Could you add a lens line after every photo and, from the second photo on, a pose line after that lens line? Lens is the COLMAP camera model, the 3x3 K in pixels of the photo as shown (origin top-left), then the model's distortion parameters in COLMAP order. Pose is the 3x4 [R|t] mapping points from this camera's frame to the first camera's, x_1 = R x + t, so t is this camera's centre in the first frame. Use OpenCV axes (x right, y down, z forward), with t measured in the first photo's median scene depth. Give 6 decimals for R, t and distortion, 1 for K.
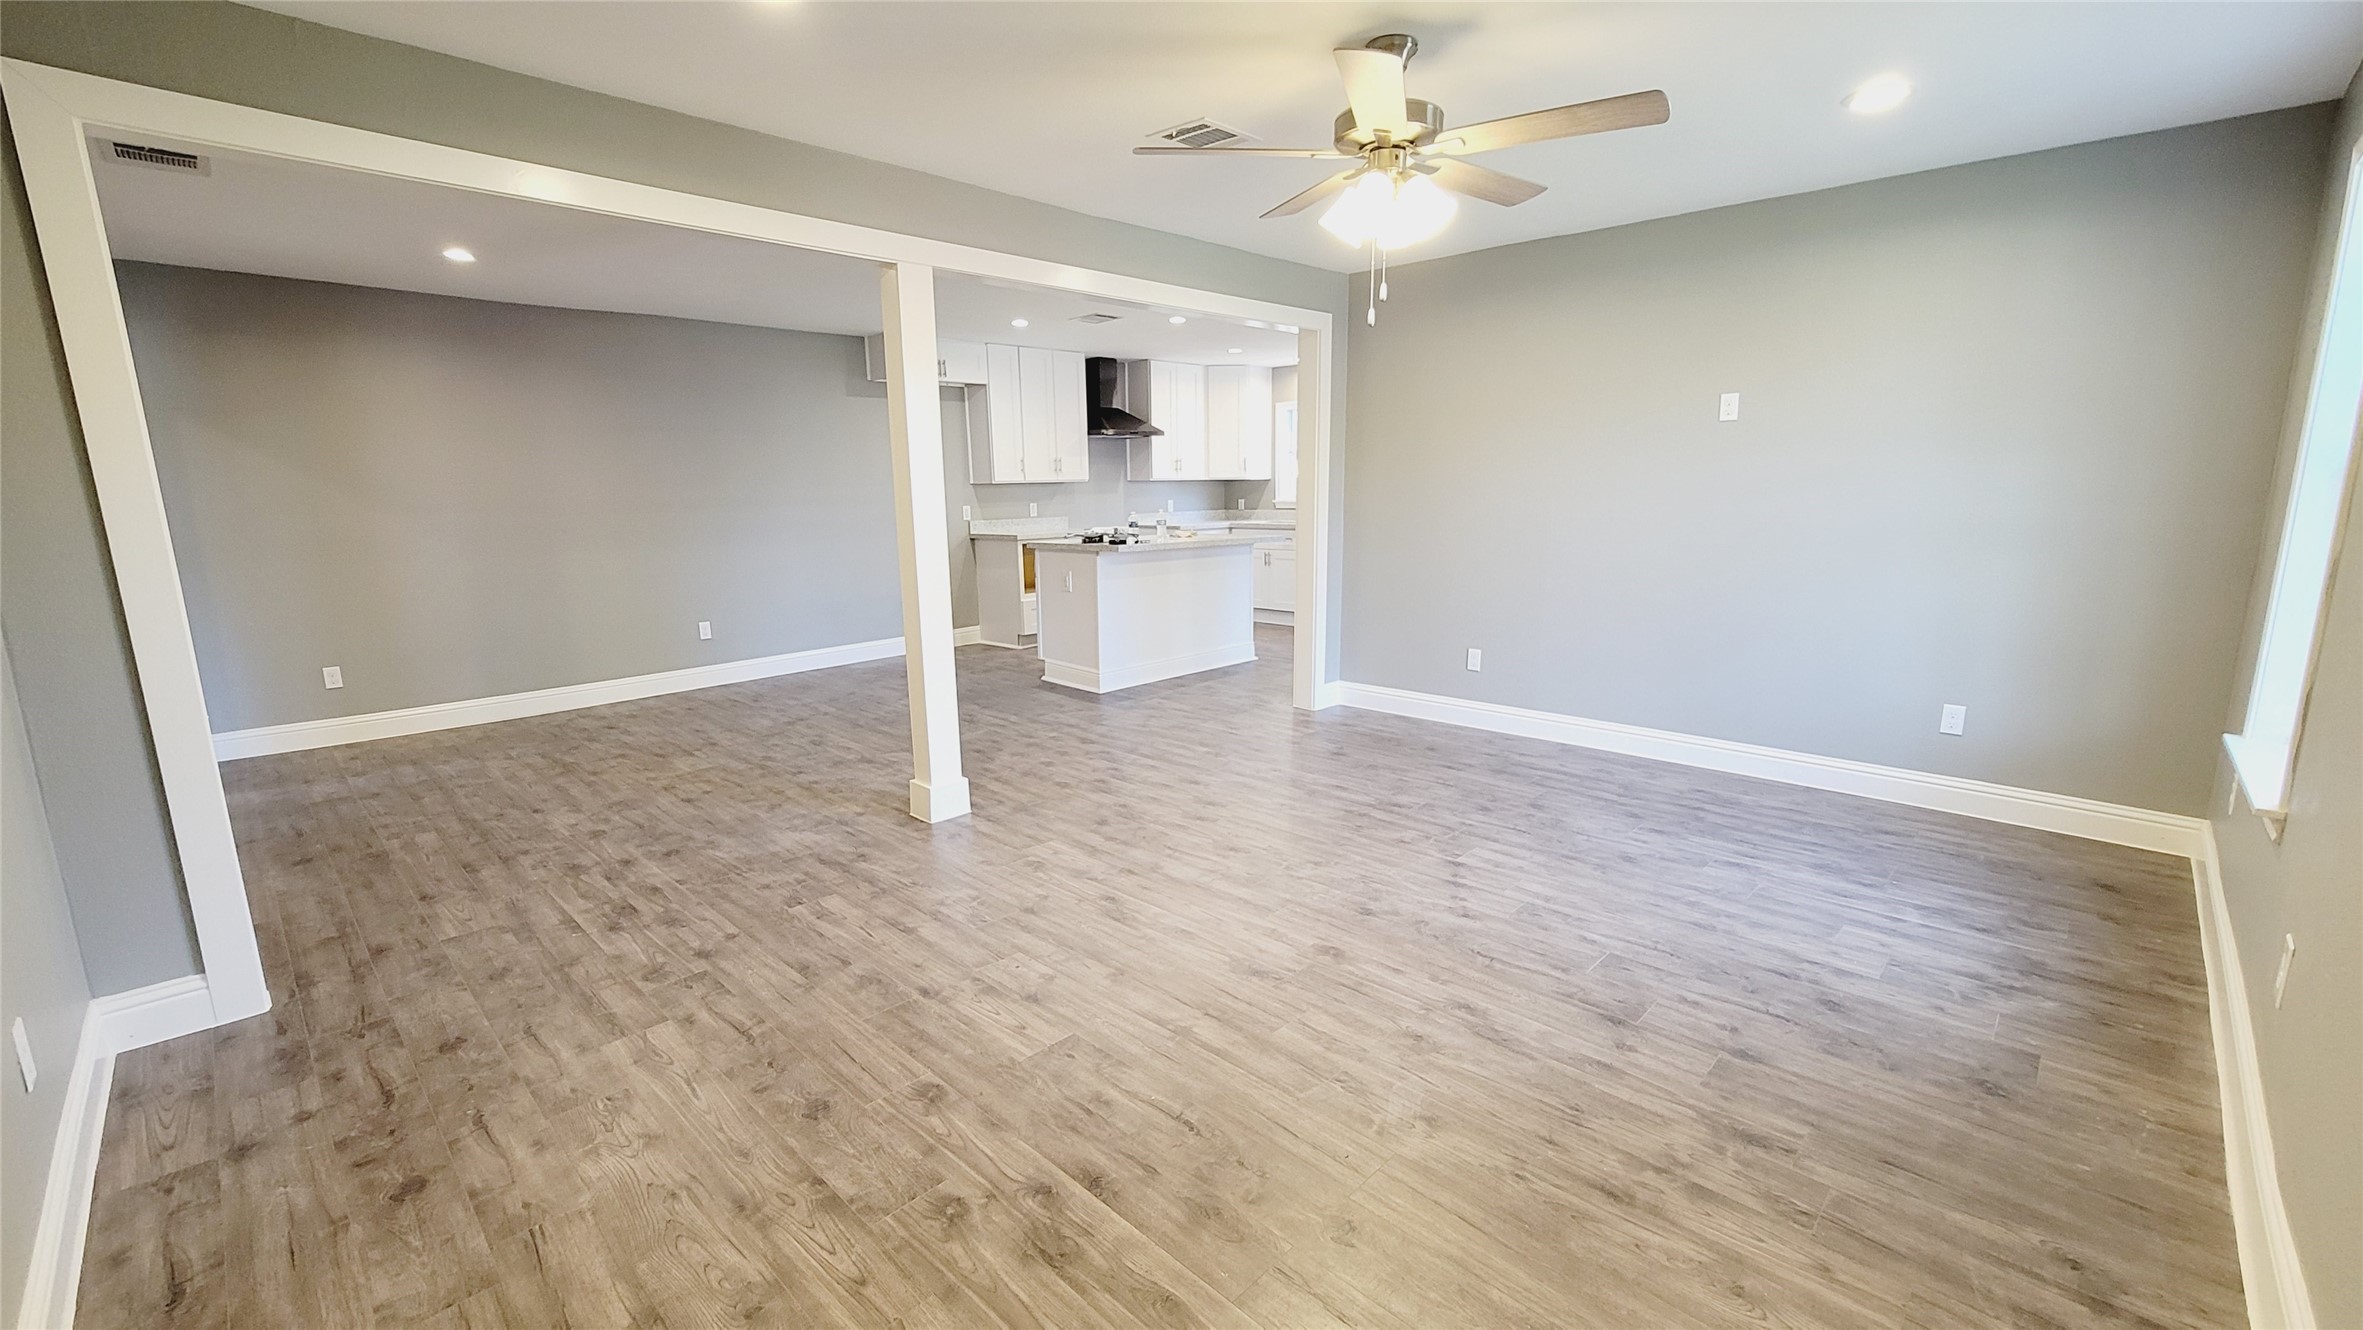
lens RADIAL K [[966.7, 0, 1174.9], [0, 966.7, 671.3], [0, 0, 1]] dist [0.000203, 0.000288]
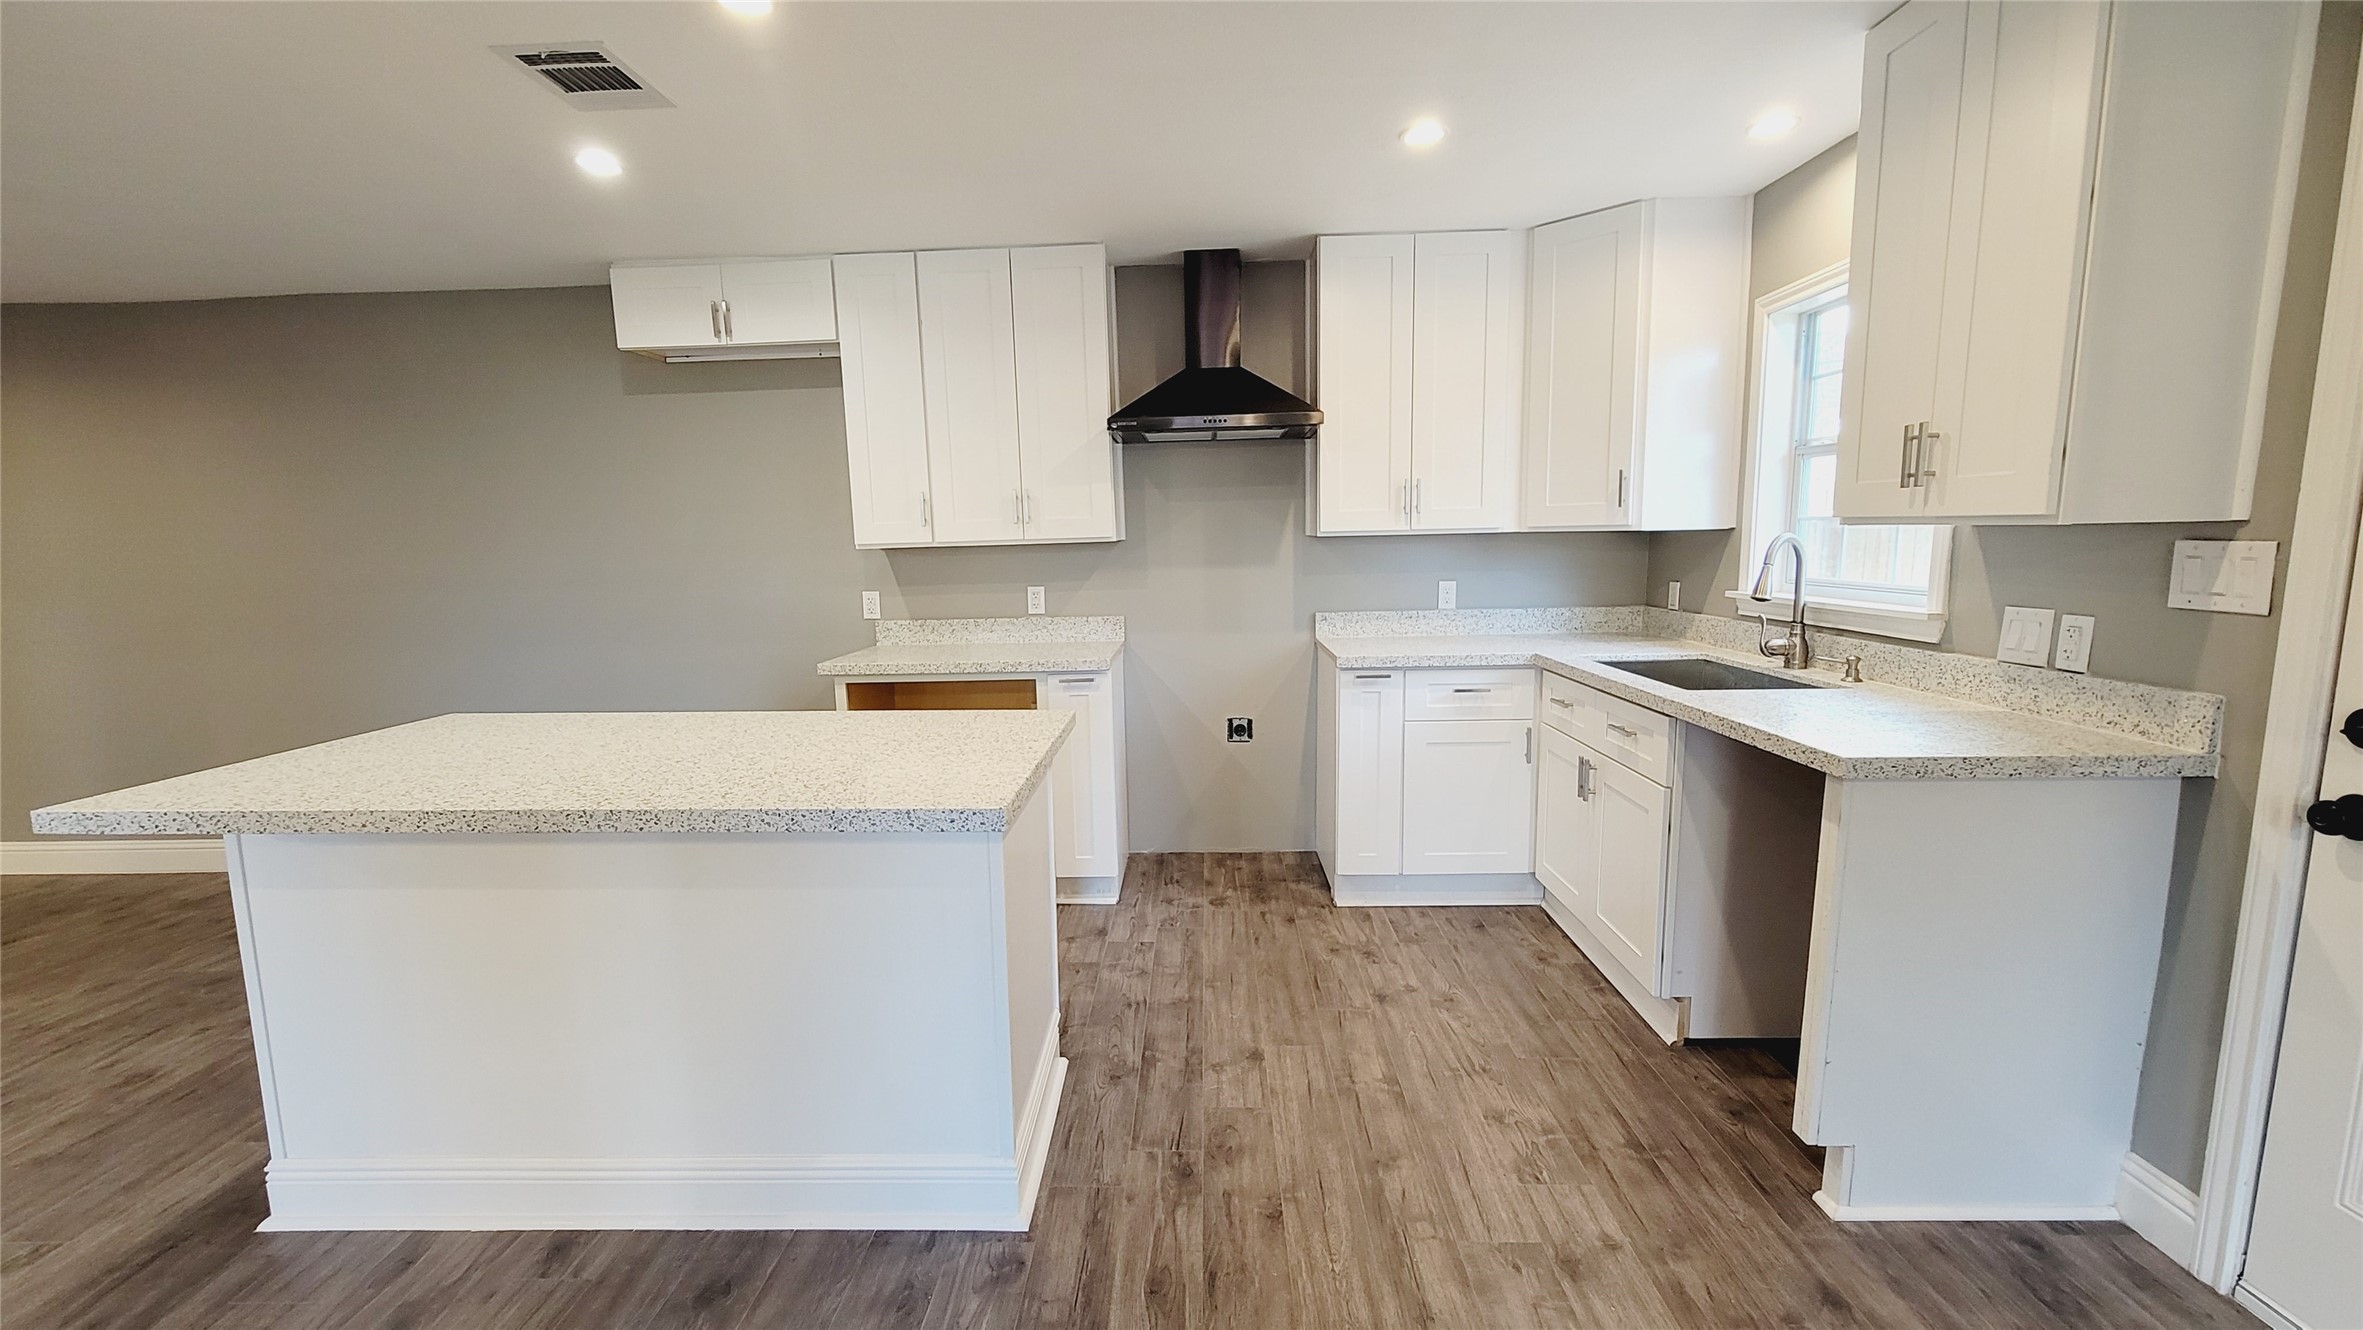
lens RADIAL K [[966.7, 0, 1174.9], [0, 966.7, 671.3], [0, 0, 1]] dist [0.000203, 0.000288]
pose [[0.680115, 0.100563, -0.726176, 0.240337], [-0.128890, 0.991520, 0.016594, -0.143359], [0.721687, 0.082311, 0.687309, 0.696230]]
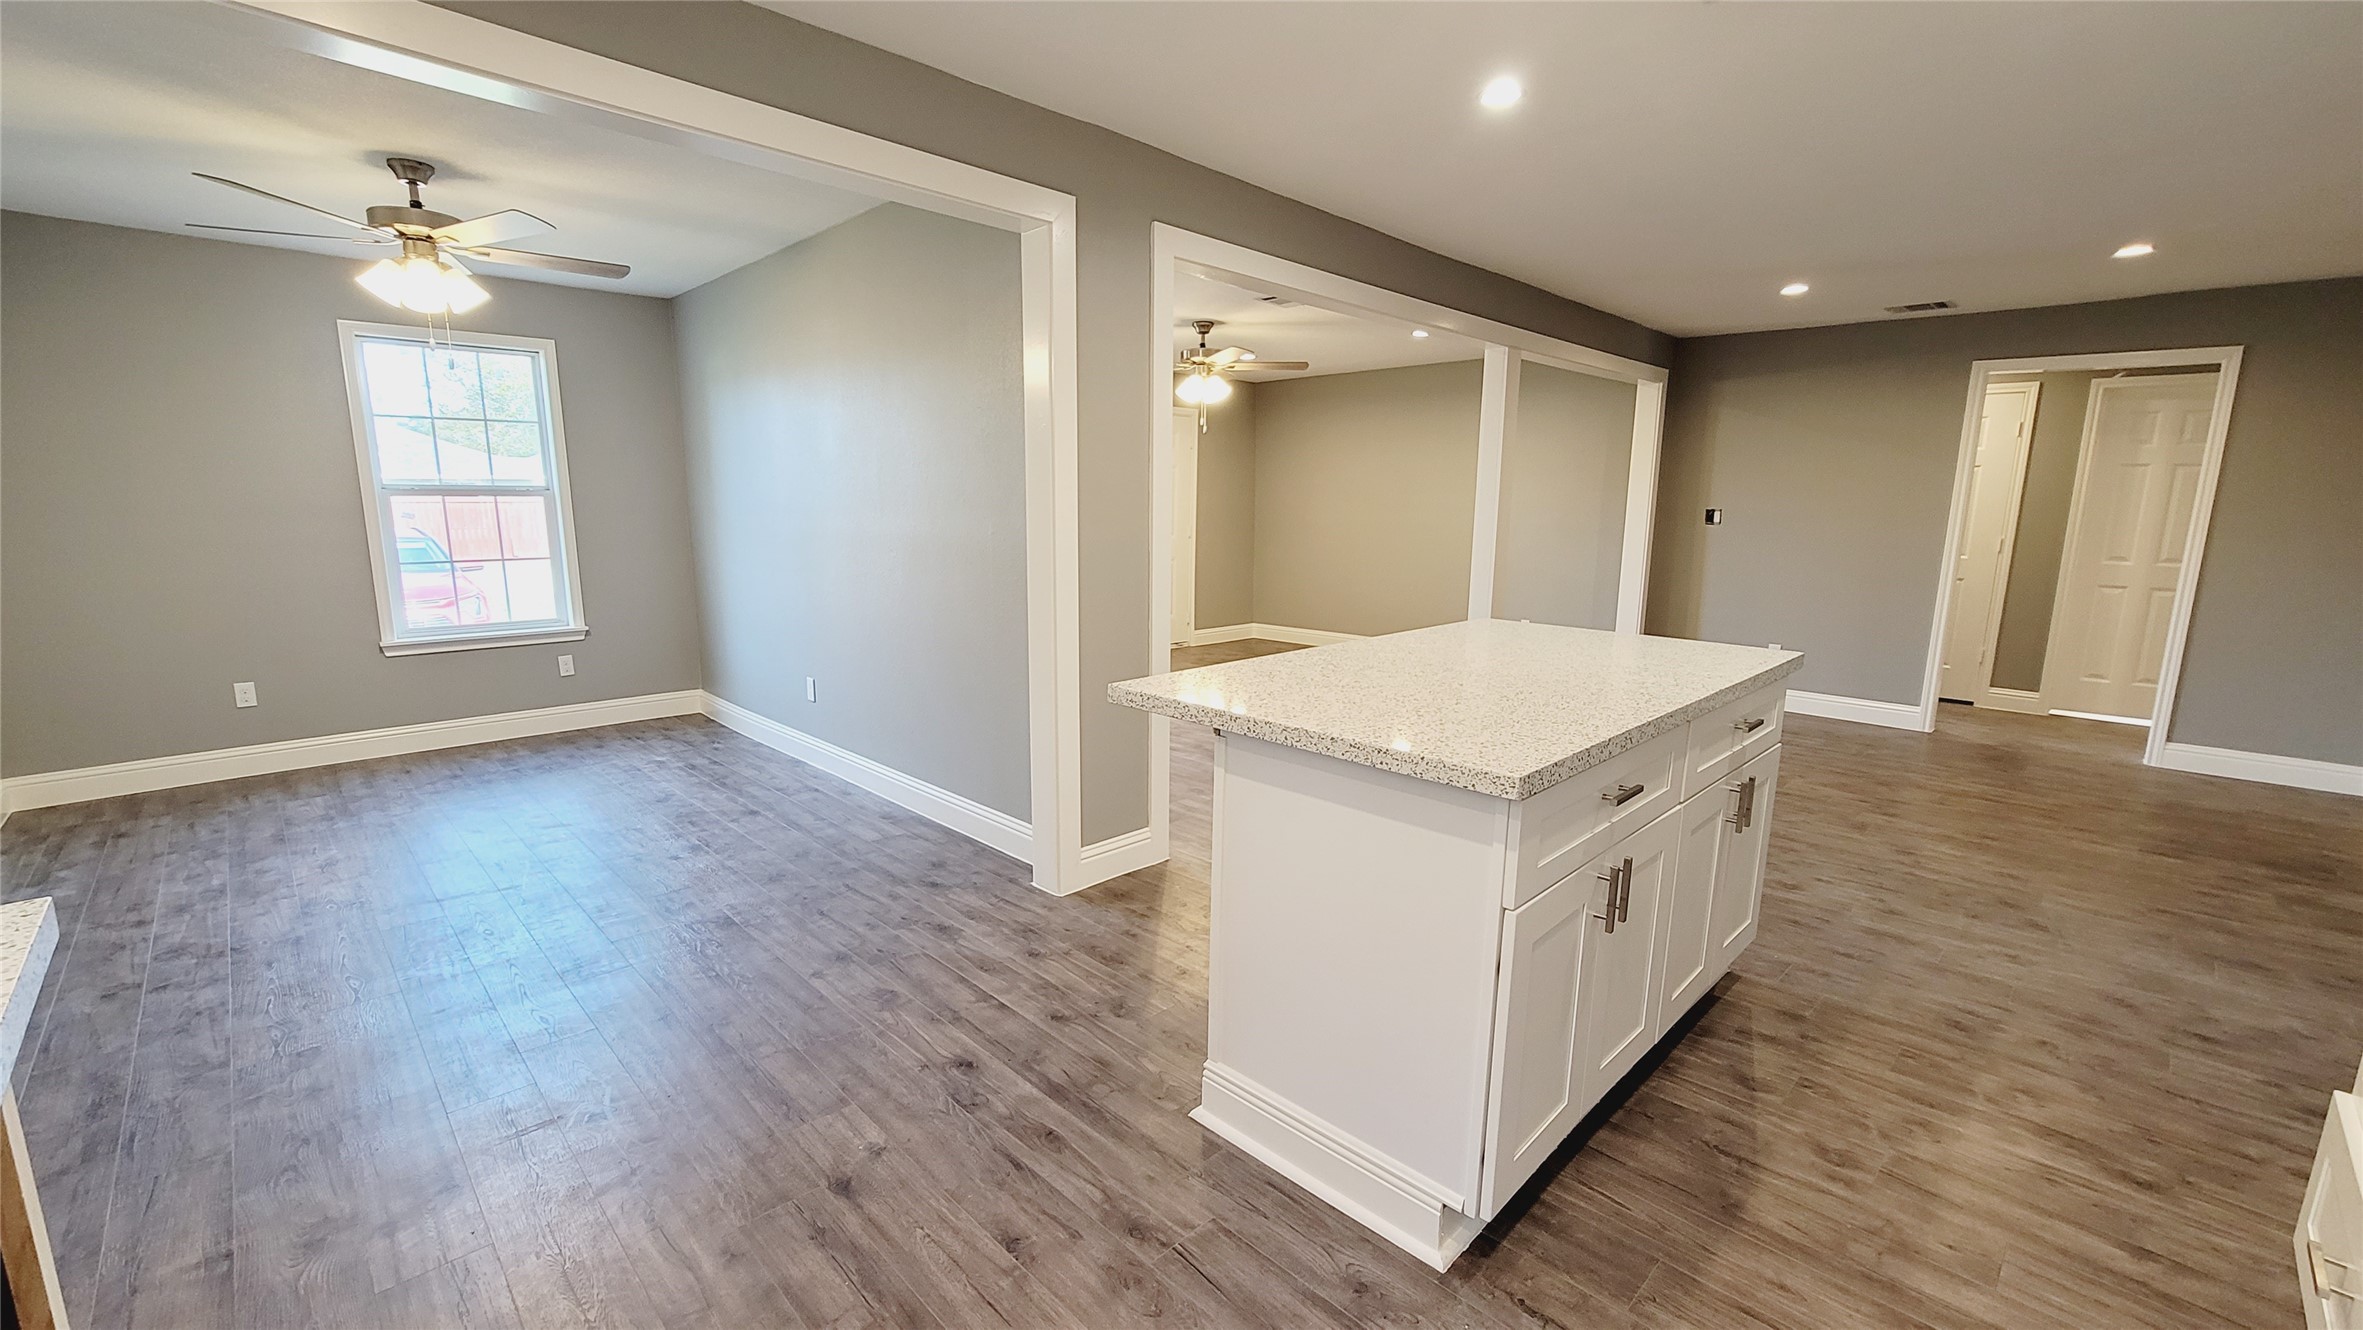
lens RADIAL K [[966.7, 0, 1174.9], [0, 966.7, 671.3], [0, 0, 1]] dist [0.000203, 0.000288]
pose [[-0.999847, -0.004297, 0.016947, 0.071665], [0.002155, 0.931643, 0.363369, -0.199745], [-0.017350, 0.363349, -0.931491, 1.016006]]
